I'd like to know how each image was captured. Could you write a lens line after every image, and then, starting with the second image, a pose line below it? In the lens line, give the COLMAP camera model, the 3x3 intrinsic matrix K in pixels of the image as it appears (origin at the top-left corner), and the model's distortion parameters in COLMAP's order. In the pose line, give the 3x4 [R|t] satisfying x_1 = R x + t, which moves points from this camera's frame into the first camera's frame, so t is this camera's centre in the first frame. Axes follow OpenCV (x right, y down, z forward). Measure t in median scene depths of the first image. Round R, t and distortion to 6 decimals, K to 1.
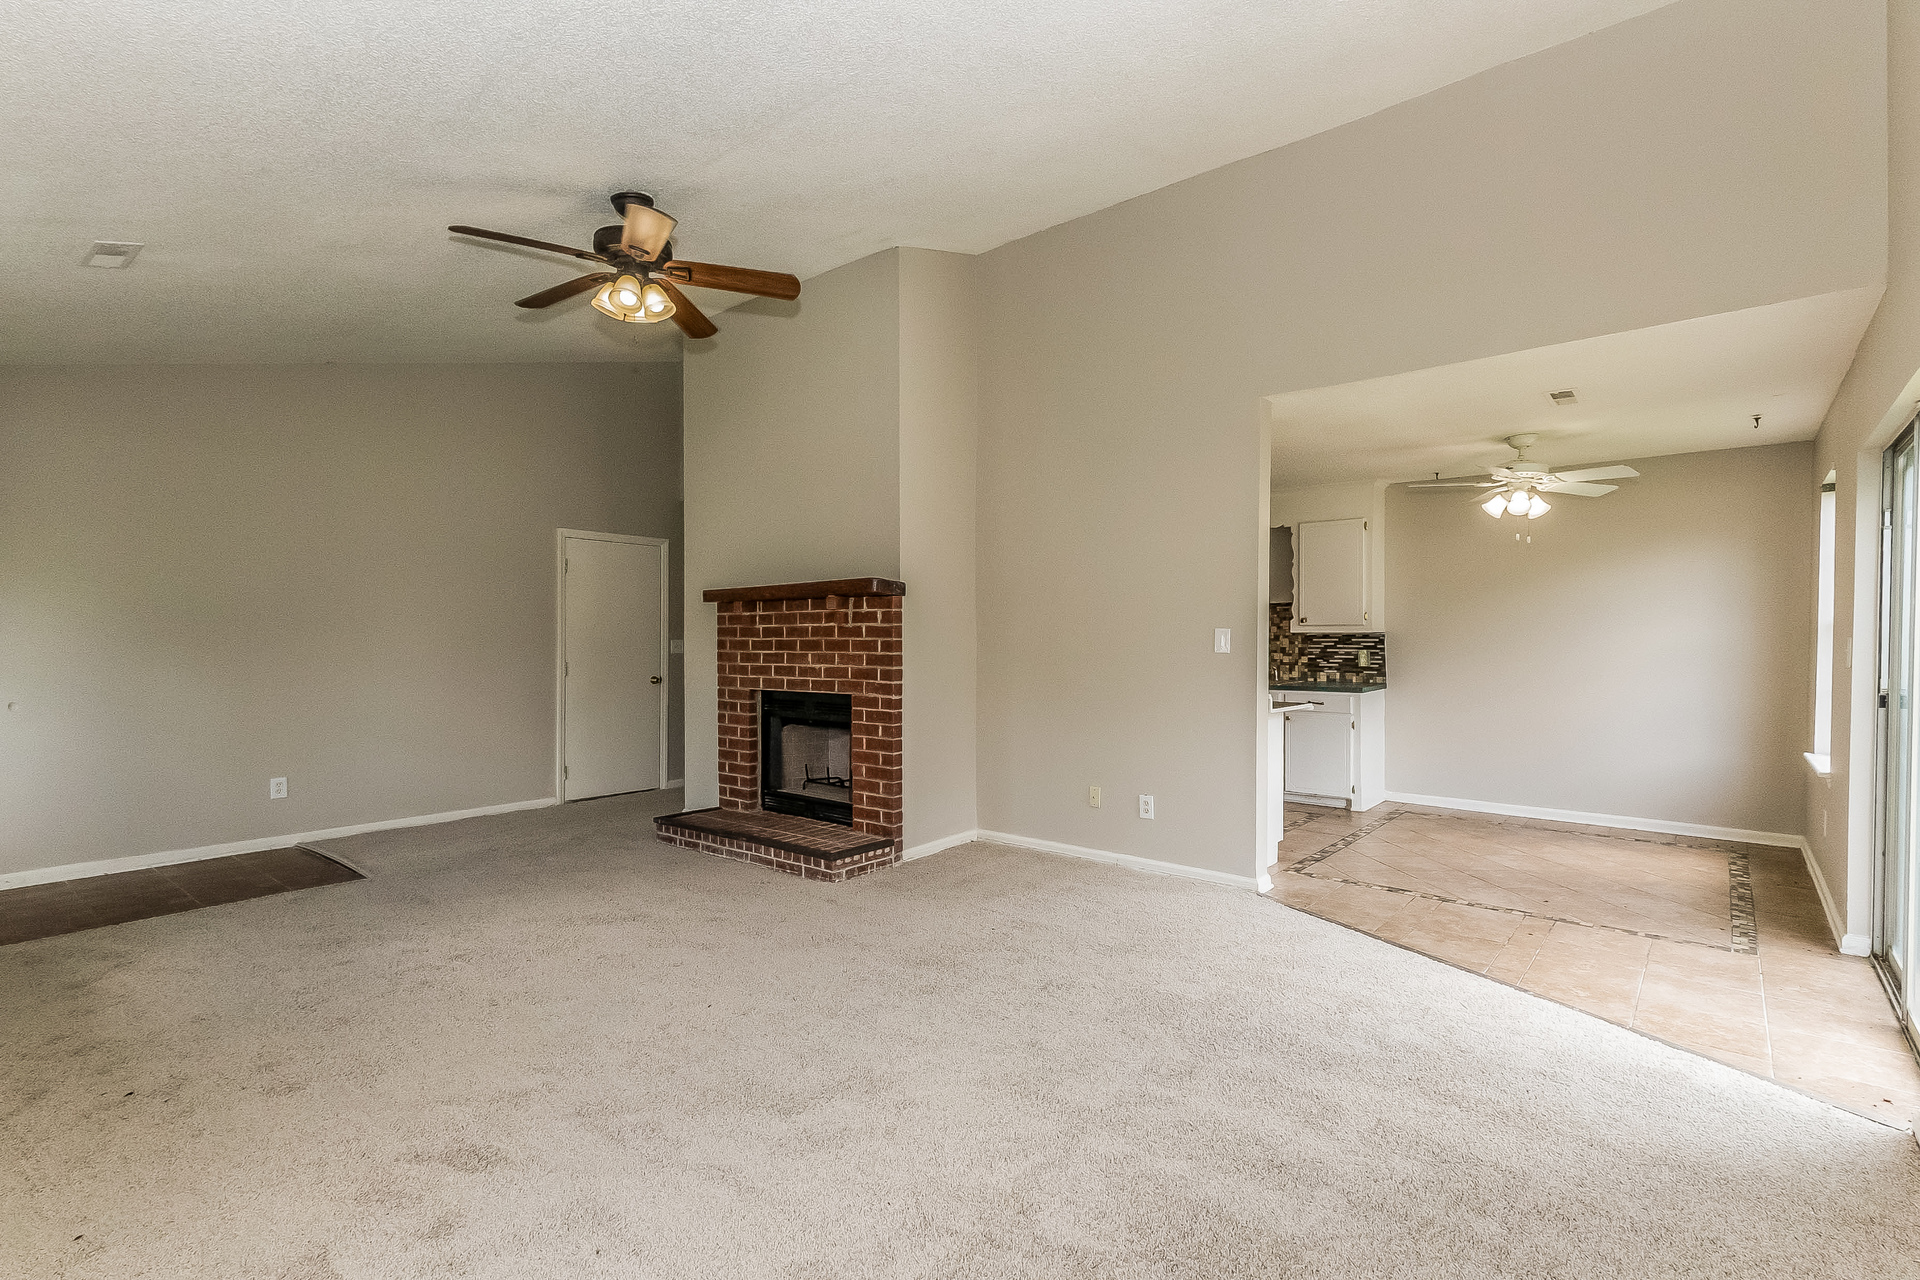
lens RADIAL K [[892.4, 0, 953.4], [0, 892.4, 650.0], [0, 0, 1]] dist [0.014372, -0.001325]
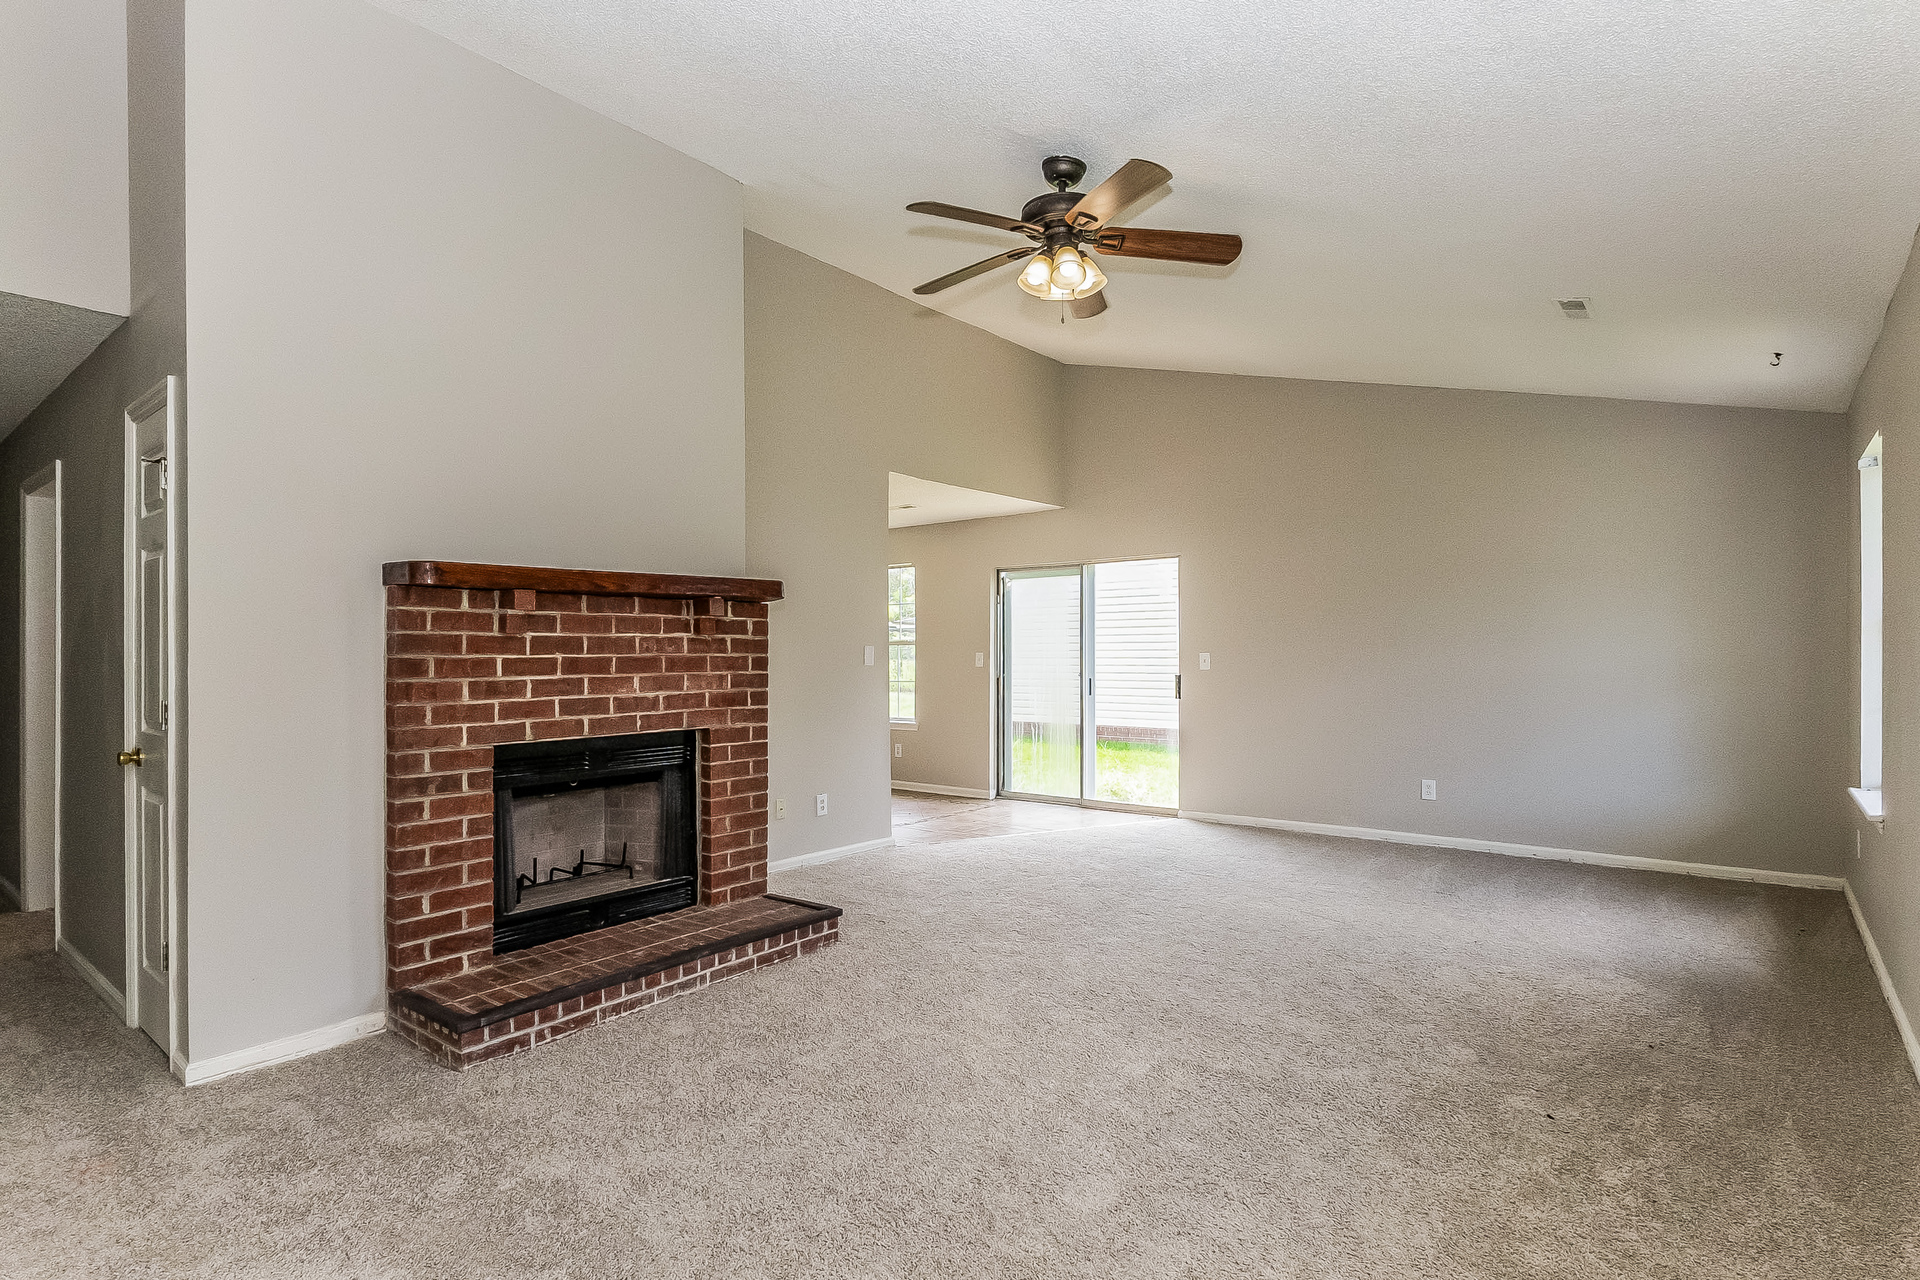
lens RADIAL K [[966.0, 0, 959.5], [0, 966.0, 657.0], [0, 0, 1]] dist [-0.000971, -0.000069]
pose [[-0.018112, -0.001833, 0.999834, -0.944980], [0.020665, 0.999784, 0.002207, -0.008008], [-0.999622, 0.020701, -0.018070, 0.804195]]
